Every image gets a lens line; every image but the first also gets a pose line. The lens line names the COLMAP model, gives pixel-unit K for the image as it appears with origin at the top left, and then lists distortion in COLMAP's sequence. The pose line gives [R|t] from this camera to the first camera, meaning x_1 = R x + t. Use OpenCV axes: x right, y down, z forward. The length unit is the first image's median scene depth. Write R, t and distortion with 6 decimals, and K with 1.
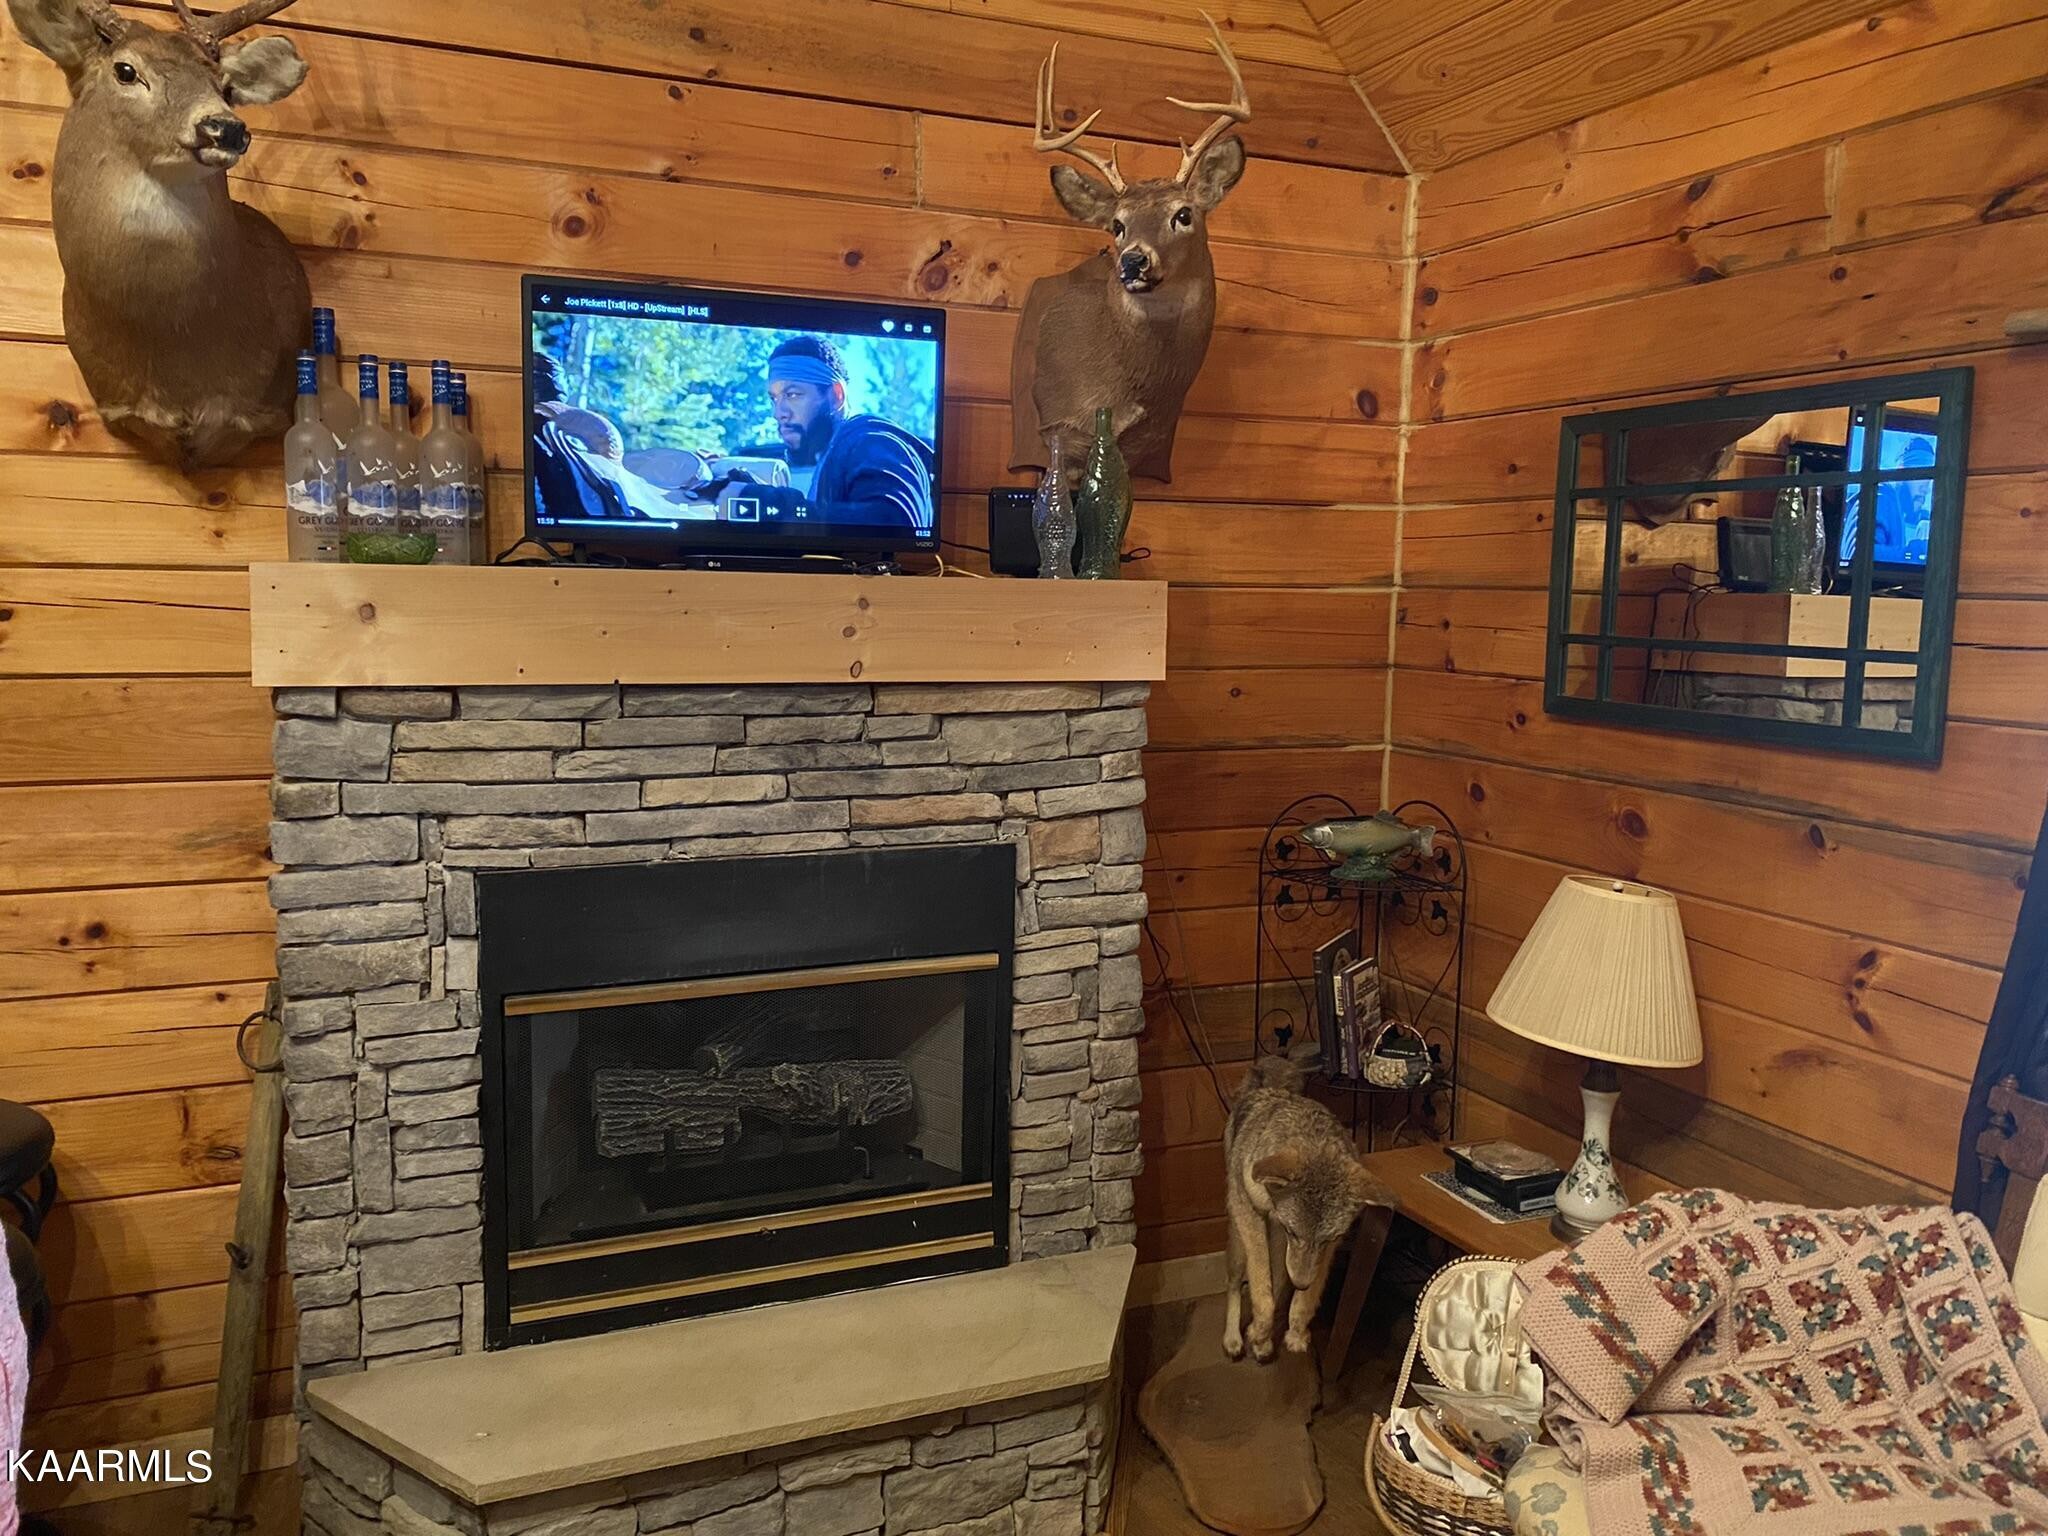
lens RADIAL K [[1644.8, 0, 948.7], [0, 1644.8, 744.6], [0, 0, 1]] dist [0.049318, -0.062973]
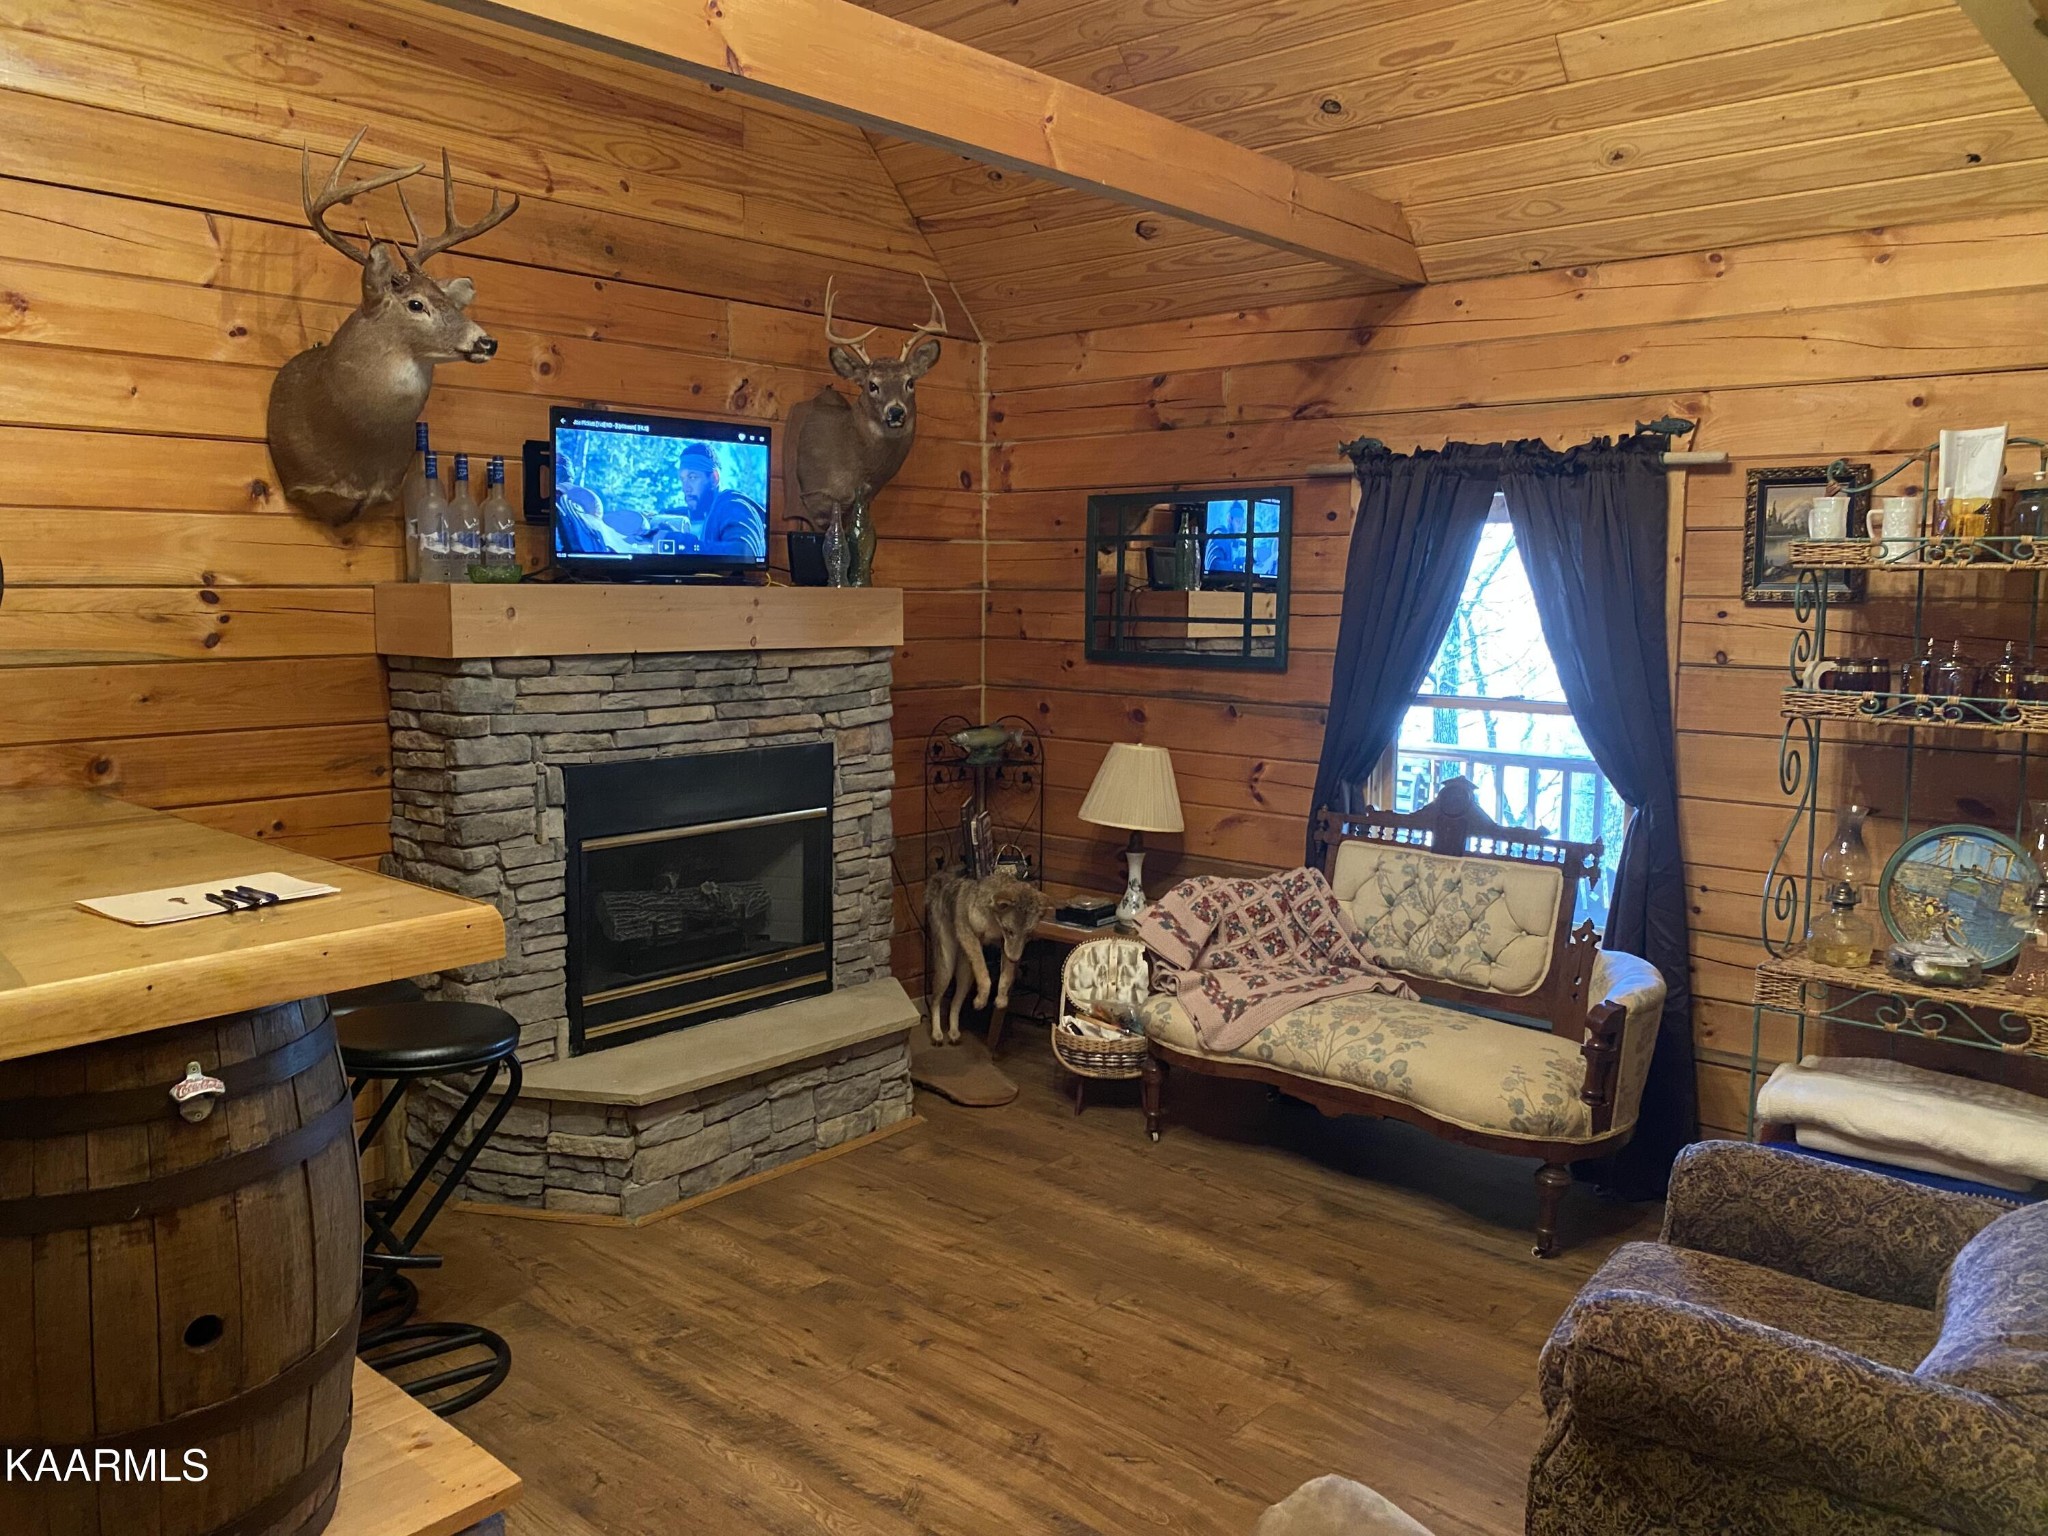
lens RADIAL K [[1644.8, 0, 1019.6], [0, 1644.8, 765.3], [0, 0, 1]] dist [0.049318, -0.062973]
pose [[0.899498, -0.058165, 0.433037, -0.559187], [0.051803, 0.998306, 0.026487, 0.051704], [-0.433844, -0.001392, 0.900987, -0.667860]]
